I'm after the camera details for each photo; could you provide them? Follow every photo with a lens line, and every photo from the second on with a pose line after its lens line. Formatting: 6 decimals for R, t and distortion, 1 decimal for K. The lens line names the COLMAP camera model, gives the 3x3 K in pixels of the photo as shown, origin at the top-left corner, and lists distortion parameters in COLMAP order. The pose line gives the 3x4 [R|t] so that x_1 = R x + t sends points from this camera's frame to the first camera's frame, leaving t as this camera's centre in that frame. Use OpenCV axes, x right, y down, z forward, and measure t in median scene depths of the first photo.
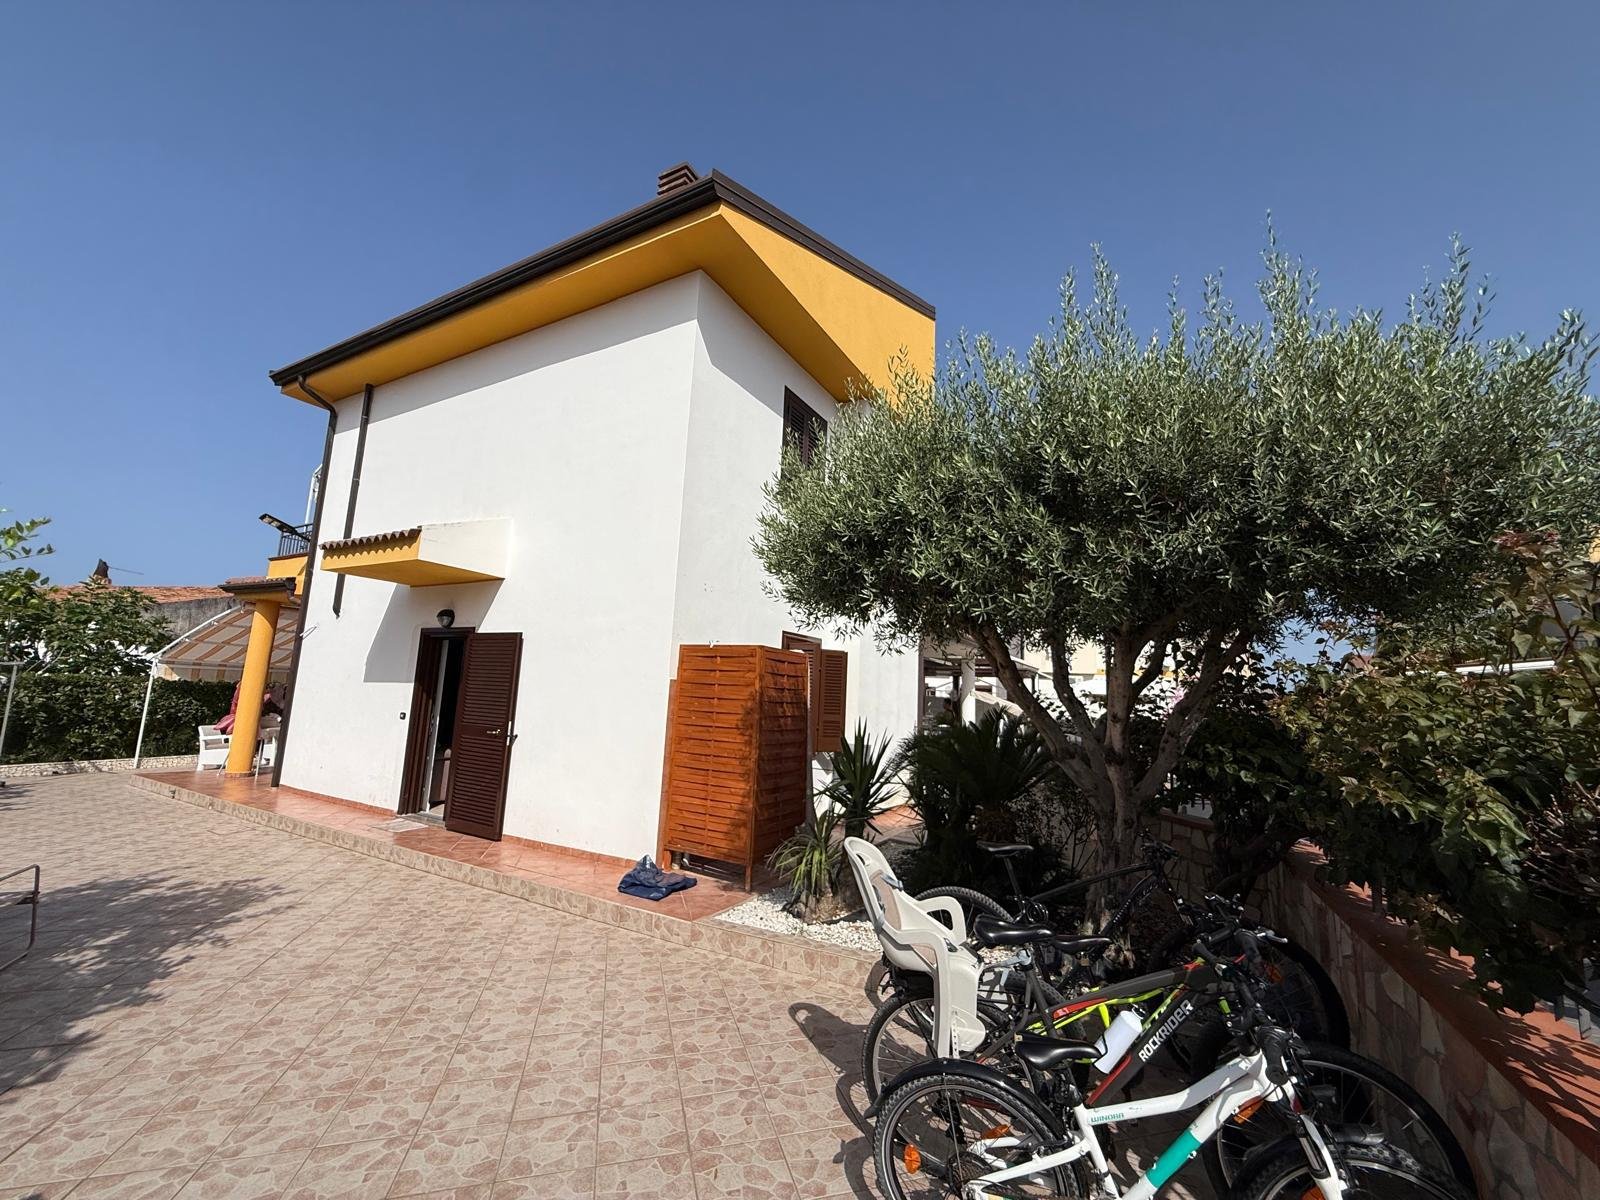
lens RADIAL K [[629.0, 0, 796.9], [0, 629.0, 585.6], [0, 0, 1]] dist [0.000597, 0.000183]
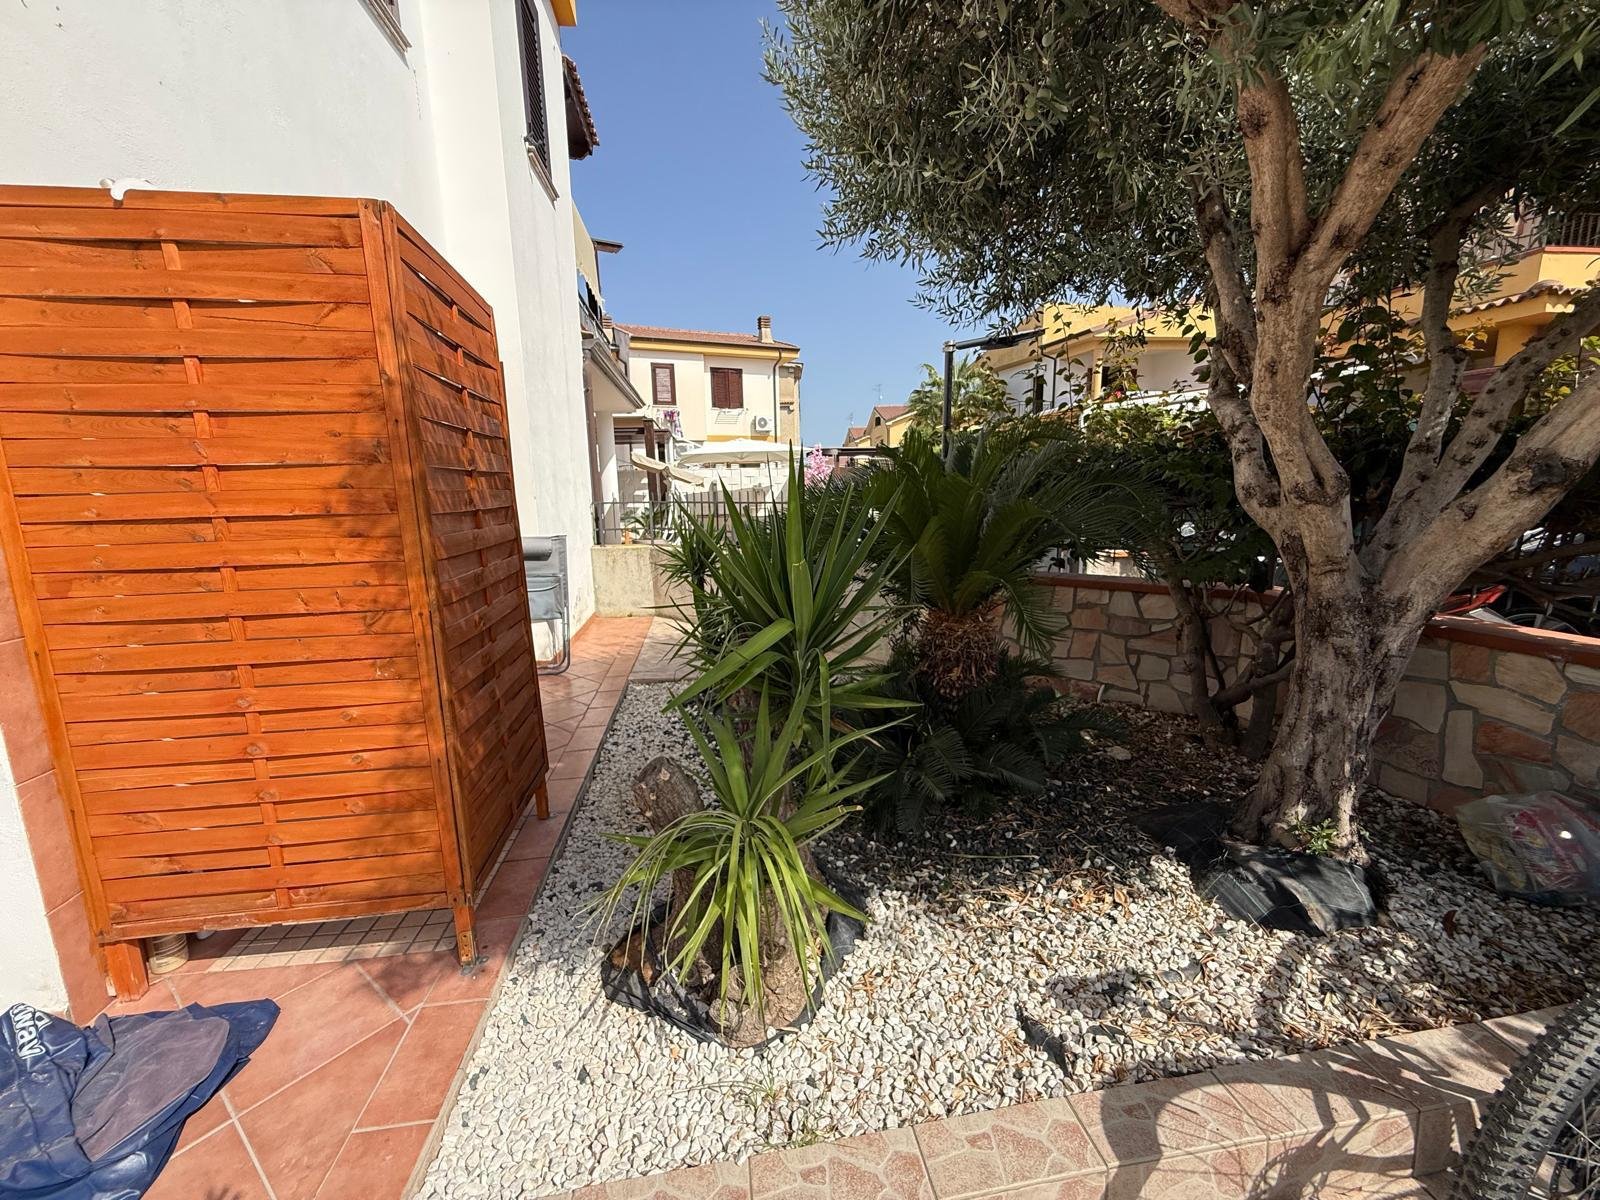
lens RADIAL K [[629.0, 0, 791.9], [0, 629.0, 595.4], [0, 0, 1]] dist [0.000597, 0.000183]
pose [[0.796588, -0.164432, 0.581730, -0.100180], [-0.051147, 0.940514, 0.335884, 0.154227], [-0.602355, -0.297315, 0.740791, 0.650828]]
